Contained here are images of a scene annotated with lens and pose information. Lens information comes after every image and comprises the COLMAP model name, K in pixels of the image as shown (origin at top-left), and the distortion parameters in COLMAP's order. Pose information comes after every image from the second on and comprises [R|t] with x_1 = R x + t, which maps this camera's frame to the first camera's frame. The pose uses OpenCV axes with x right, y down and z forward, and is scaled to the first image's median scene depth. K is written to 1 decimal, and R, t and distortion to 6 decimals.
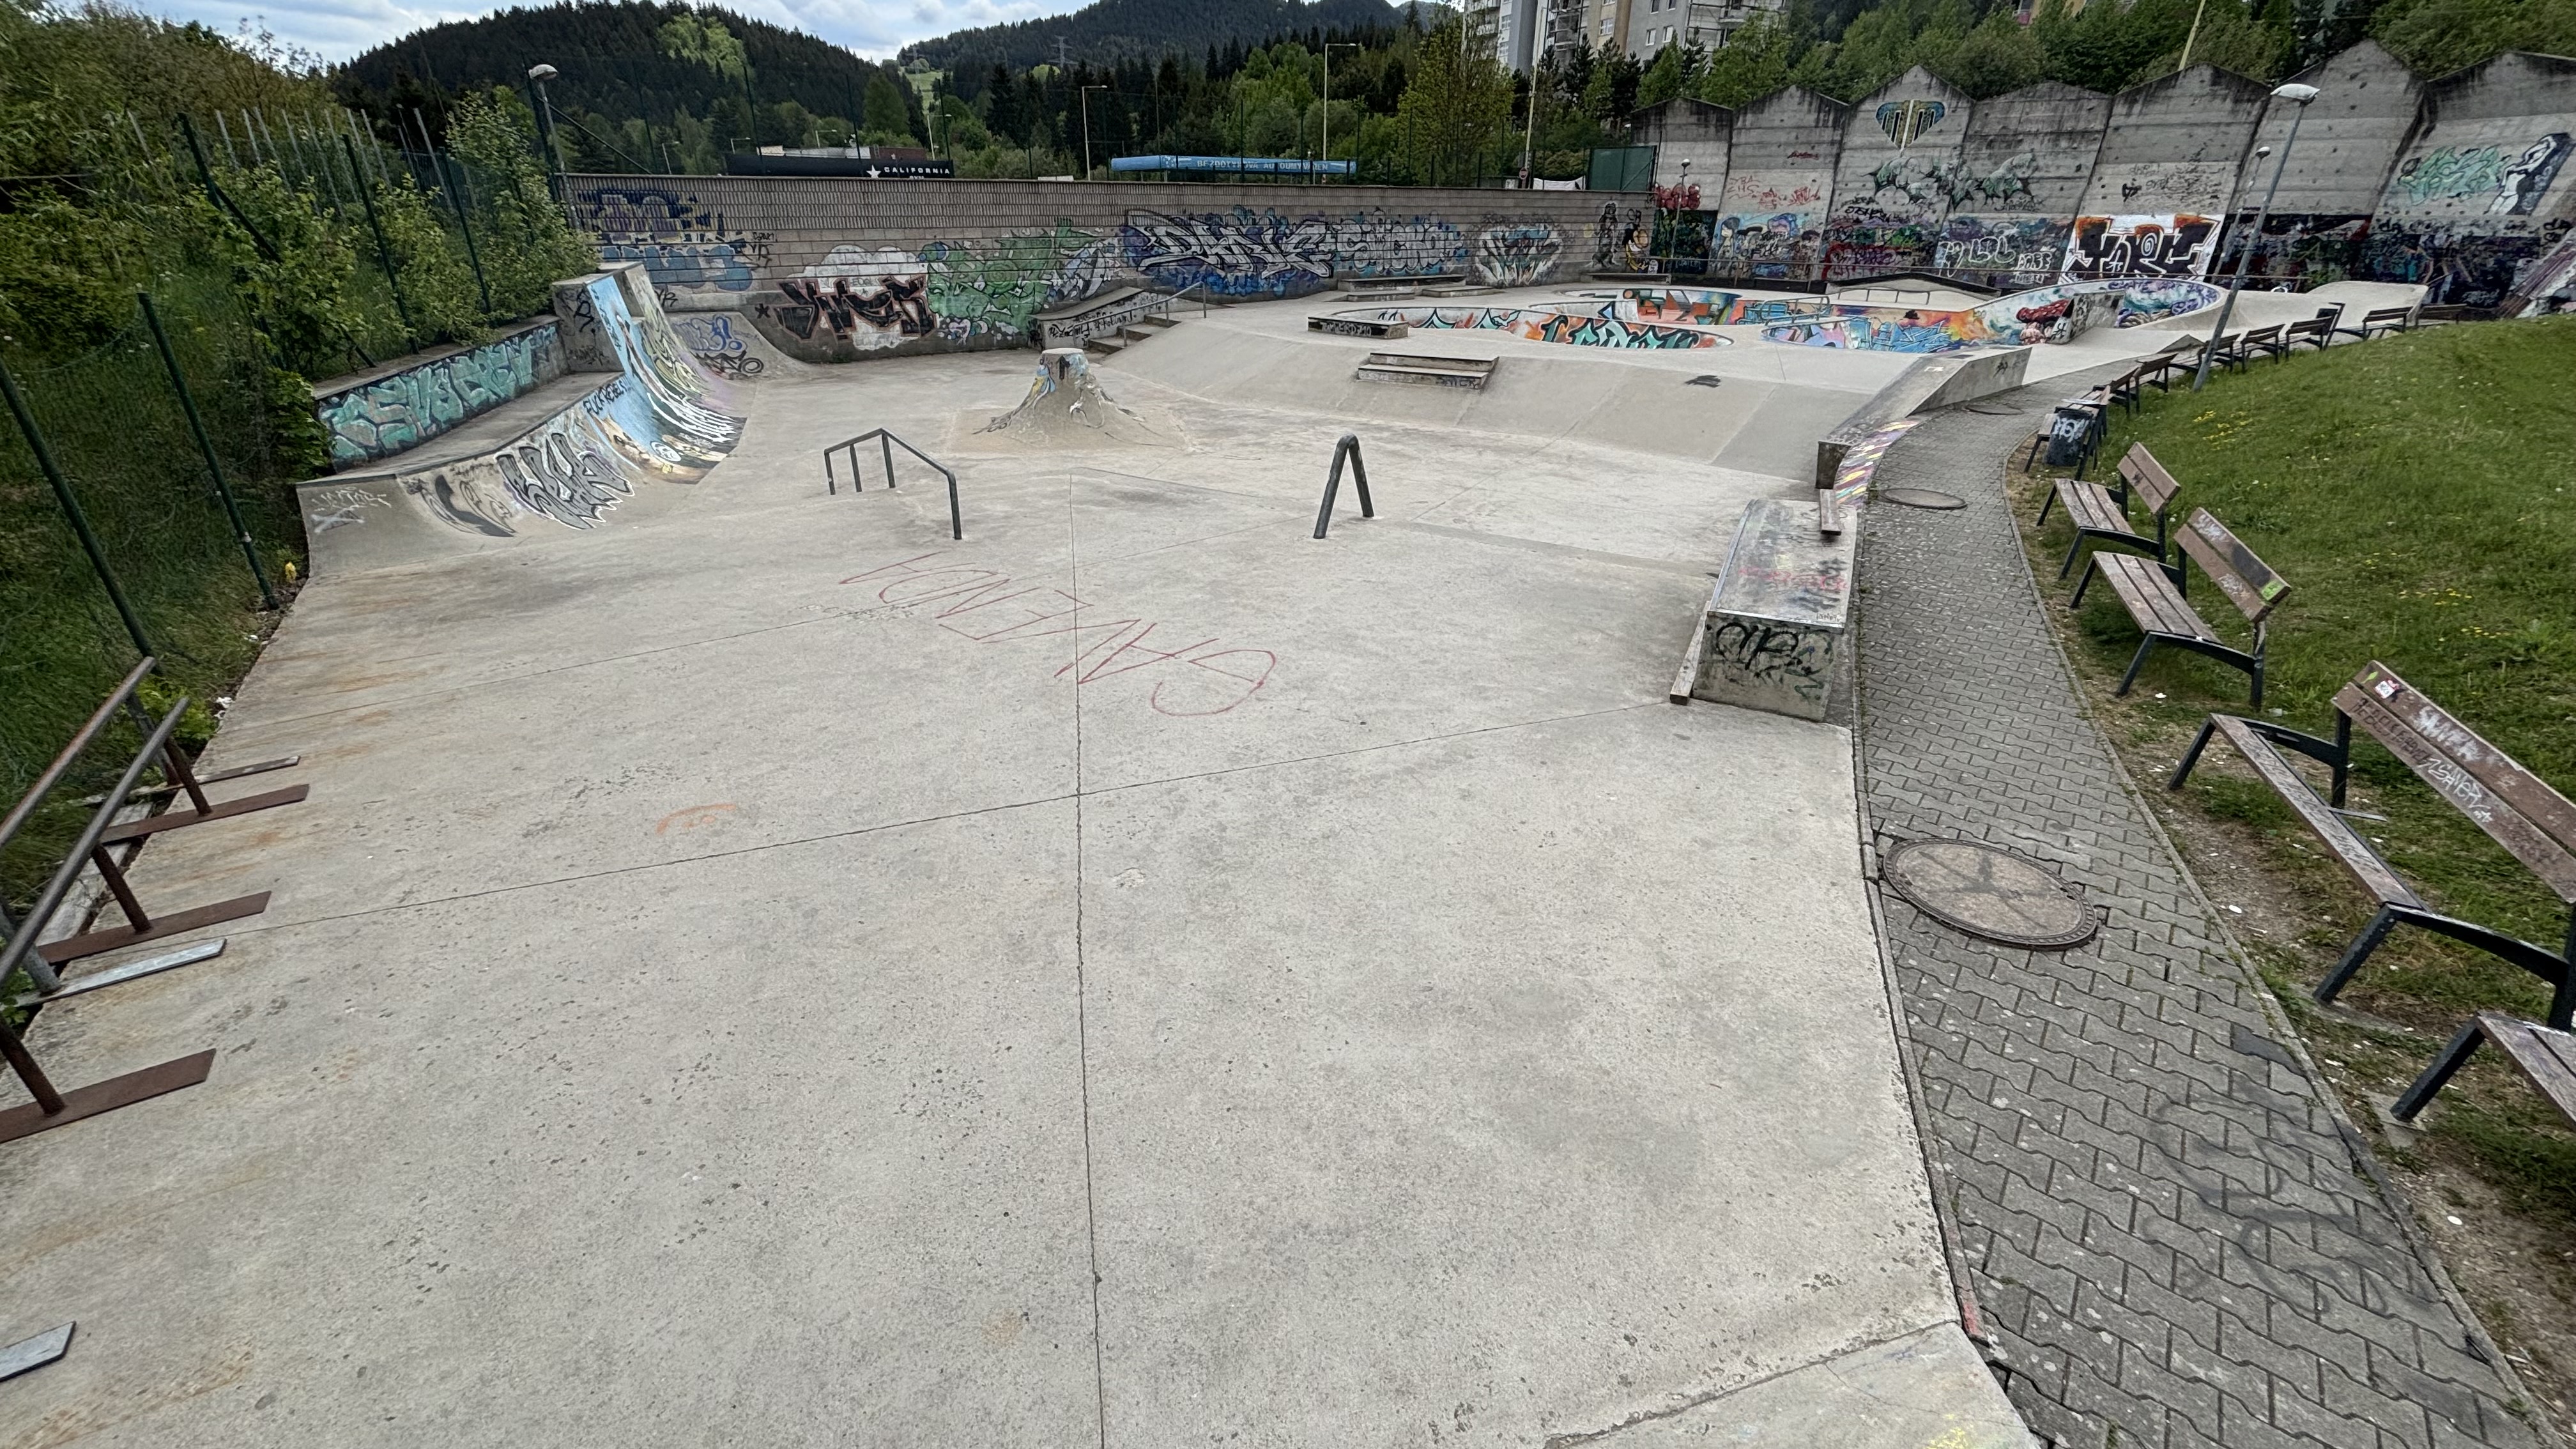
lens RADIAL K [[1040.8, 0, 1284.7], [0, 1040.8, 728.3], [0, 0, 1]] dist [-0.001119, -0.000482]
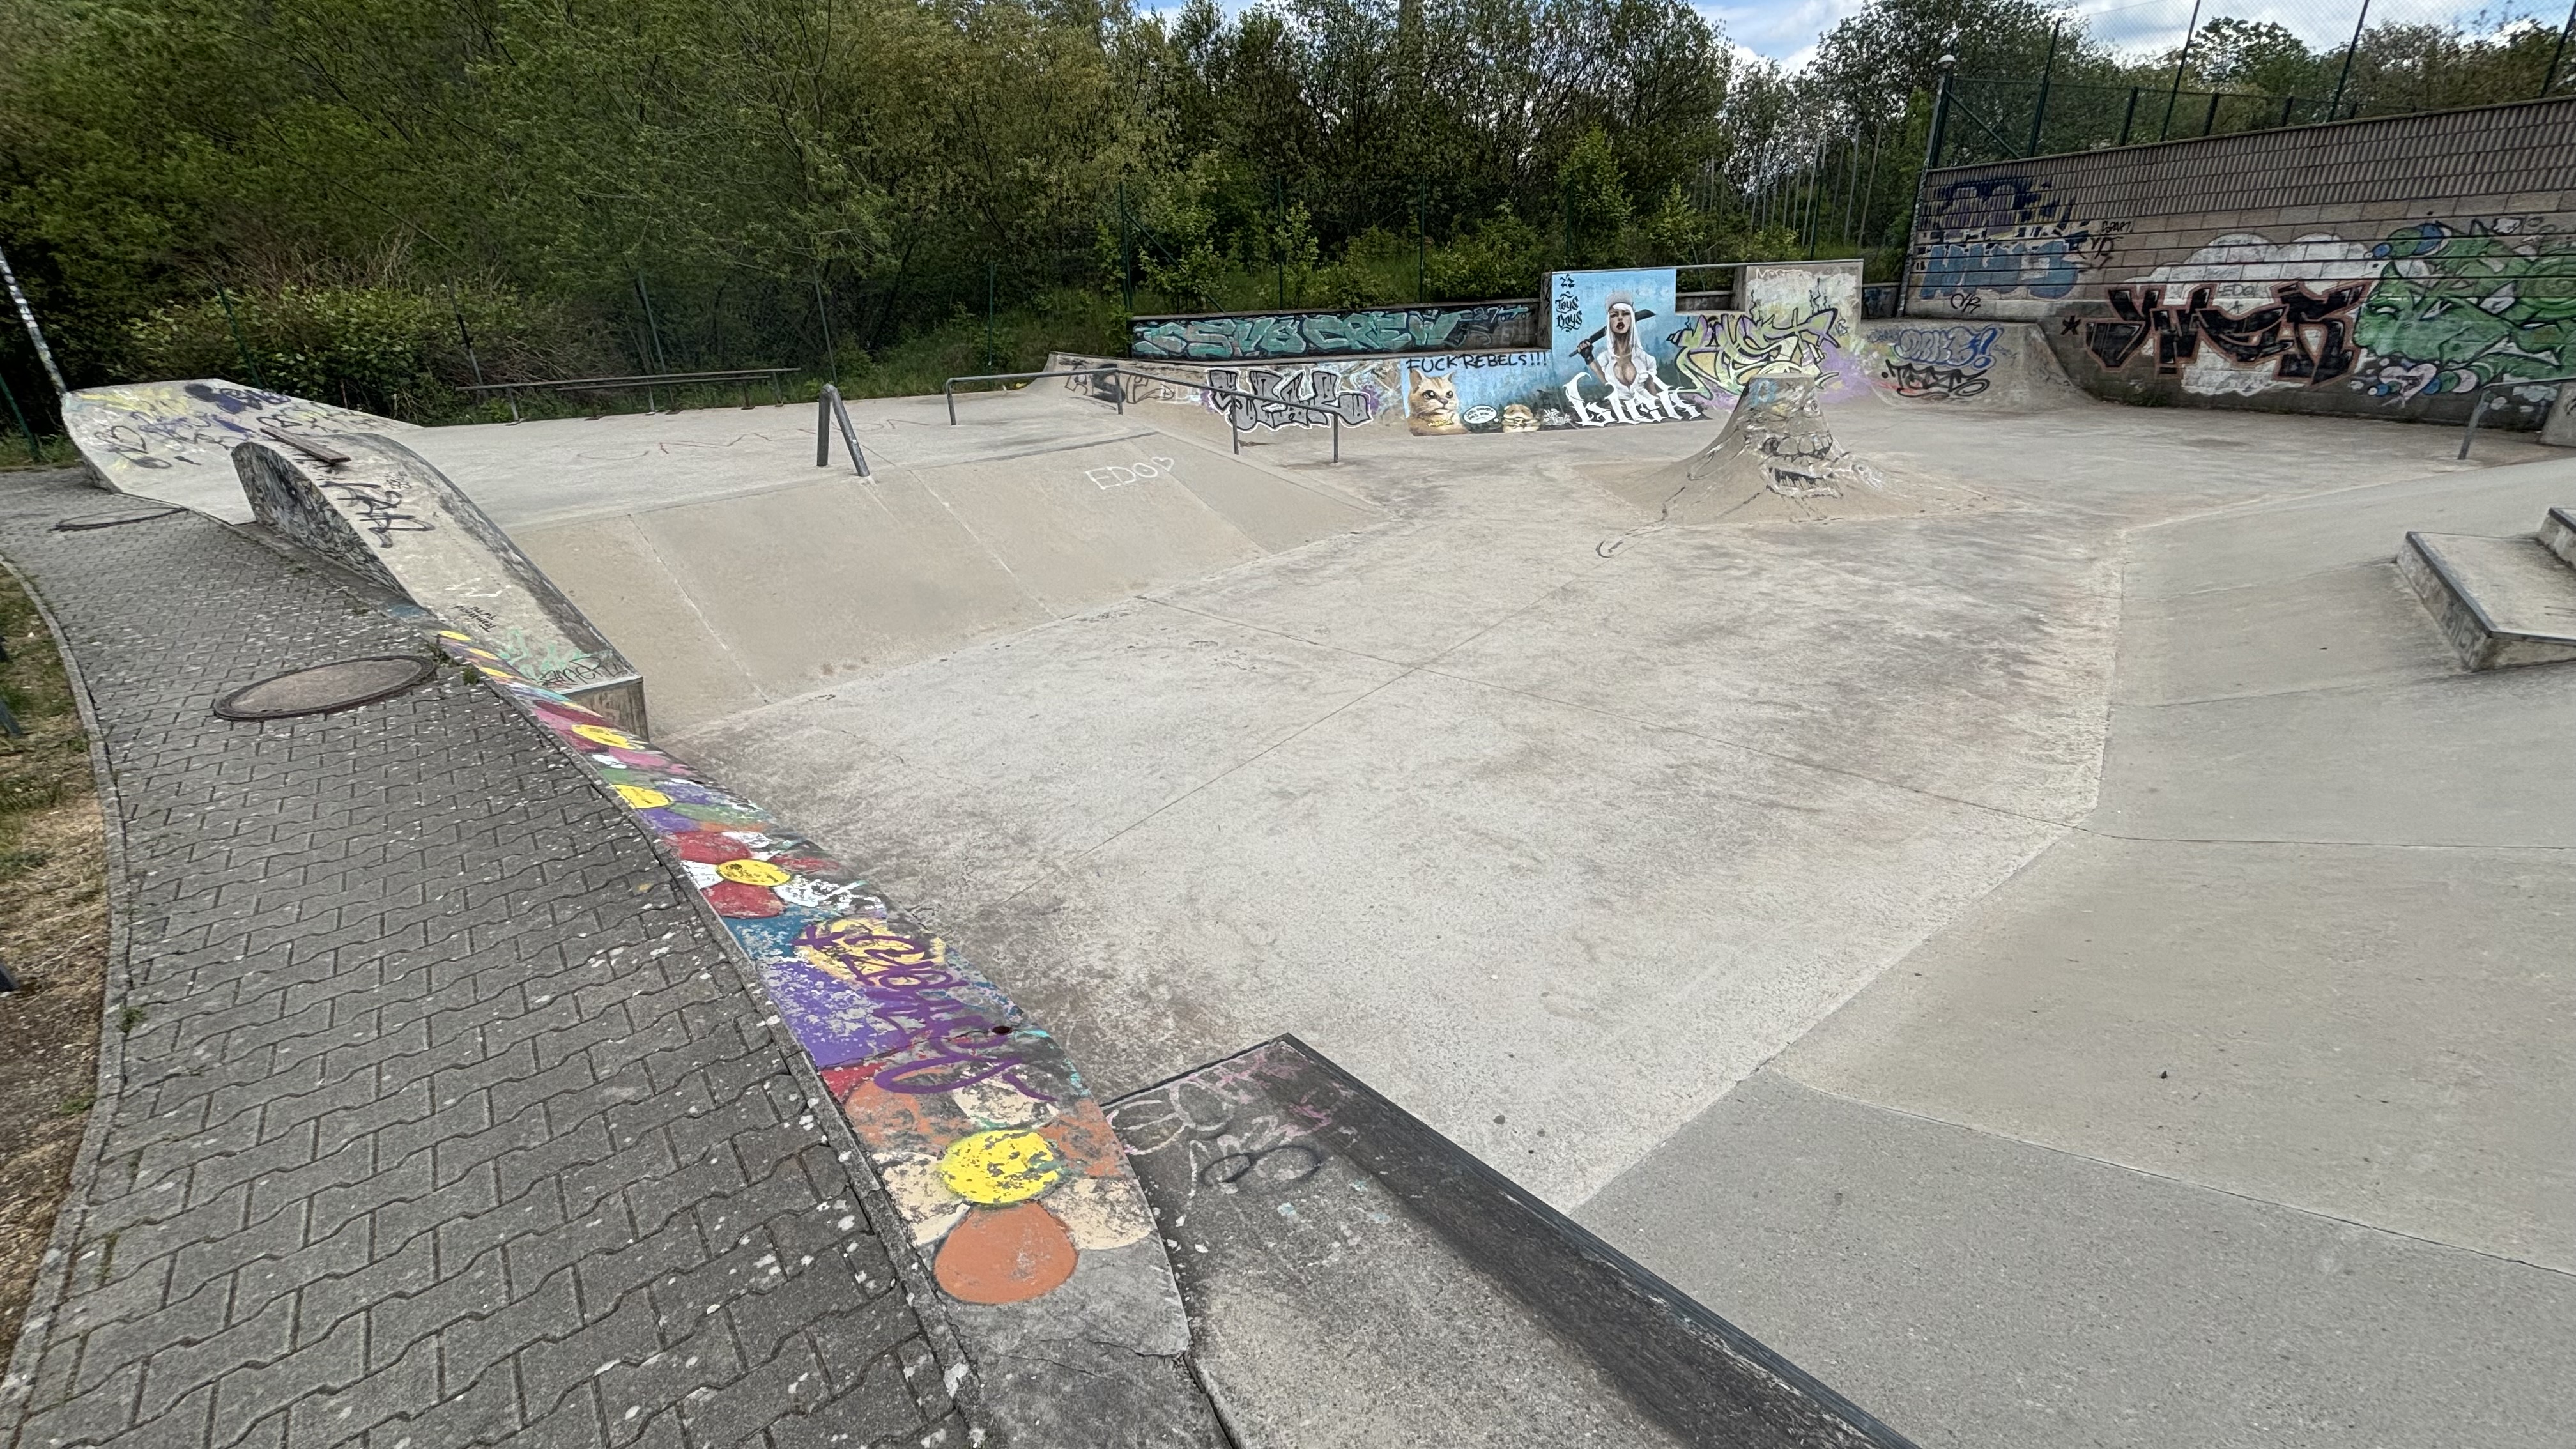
lens RADIAL K [[1040.8, 0, 1284.7], [0, 1040.8, 728.3], [0, 0, 1]] dist [-0.001119, -0.000482]
pose [[-0.195021, 0.390953, -0.899512, 0.339162], [-0.401930, 0.804720, 0.436895, -0.217333], [0.894661, 0.446745, 0.000198, 0.505614]]
